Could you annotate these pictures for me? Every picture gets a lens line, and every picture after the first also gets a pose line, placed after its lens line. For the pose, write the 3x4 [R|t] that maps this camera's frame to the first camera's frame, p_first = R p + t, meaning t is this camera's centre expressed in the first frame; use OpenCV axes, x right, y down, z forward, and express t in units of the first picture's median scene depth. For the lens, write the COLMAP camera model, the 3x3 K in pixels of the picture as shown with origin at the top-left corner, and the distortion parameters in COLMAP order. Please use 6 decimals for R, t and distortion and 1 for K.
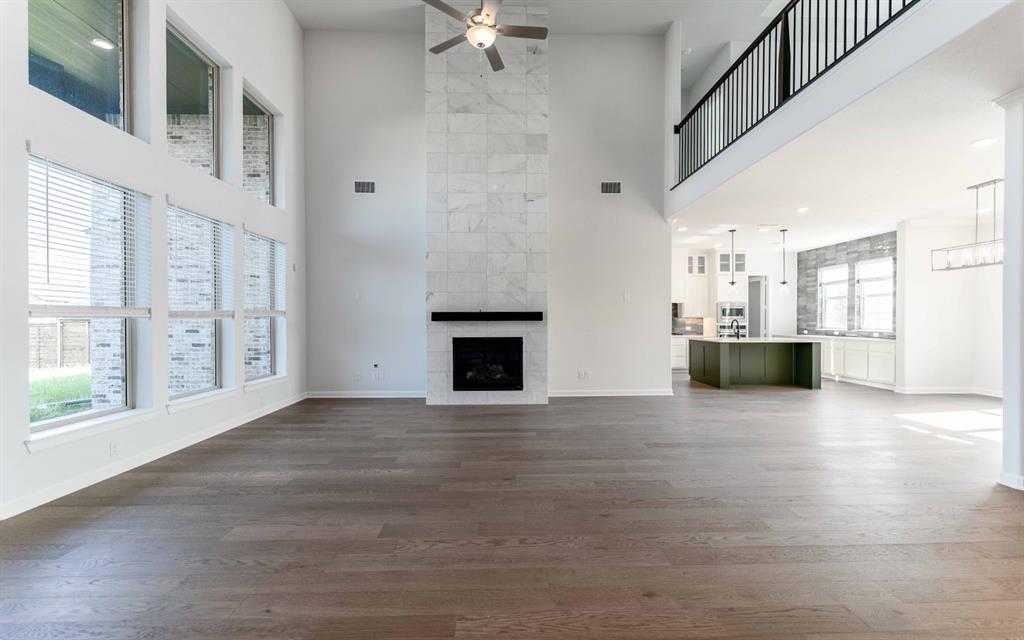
lens RADIAL K [[414.9, 0, 513.9], [0, 414.9, 322.1], [0, 0, 1]] dist [0.004140, -0.002563]
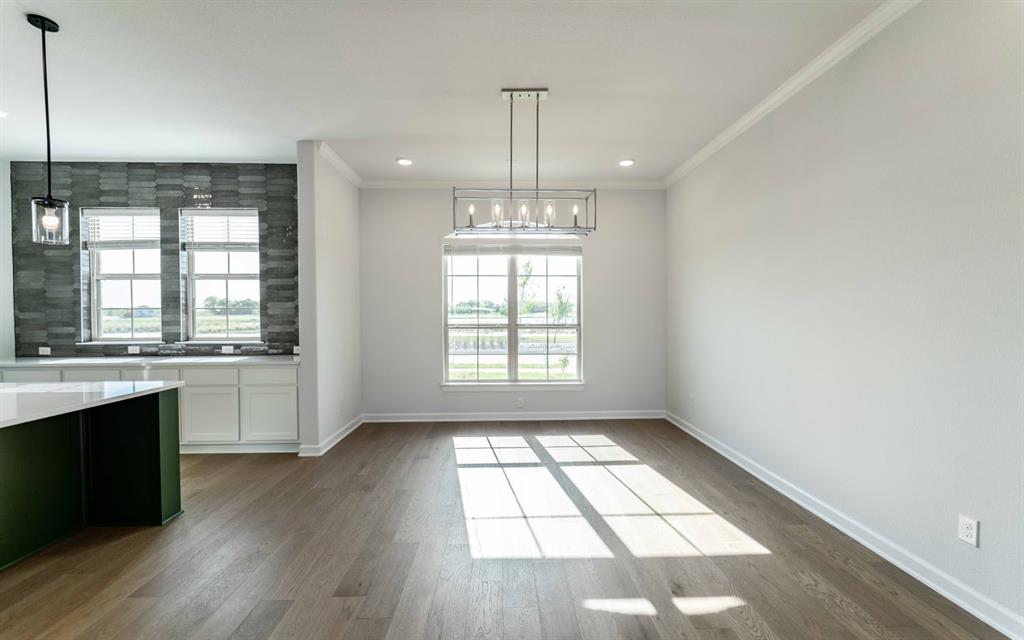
lens RADIAL K [[414.9, 0, 513.4], [0, 414.9, 323.0], [0, 0, 1]] dist [0.004140, -0.002563]
pose [[0.003340, -0.020115, 0.999792, 0.356409], [0.009316, 0.999755, 0.020083, -0.012313], [-0.999951, 0.009246, 0.003527, 0.668189]]
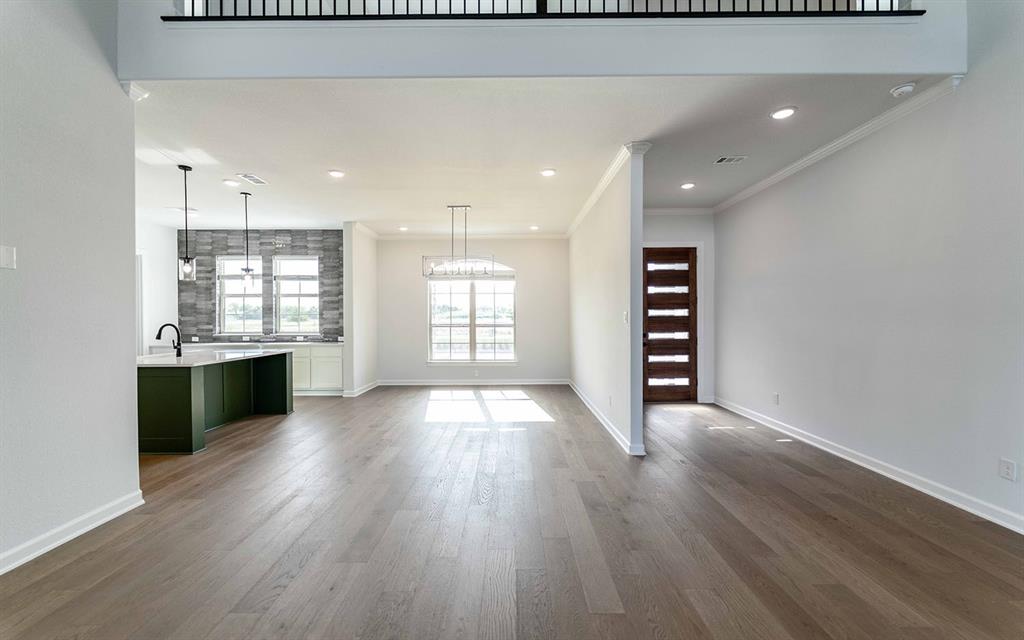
lens RADIAL K [[414.9, 0, 514.7], [0, 414.9, 322.8], [0, 0, 1]] dist [0.004140, -0.002563]
pose [[0.030486, -0.007248, 0.999509, -0.029955], [0.009833, 0.999927, 0.006951, -0.006612], [-0.999487, 0.009616, 0.030555, 0.531507]]
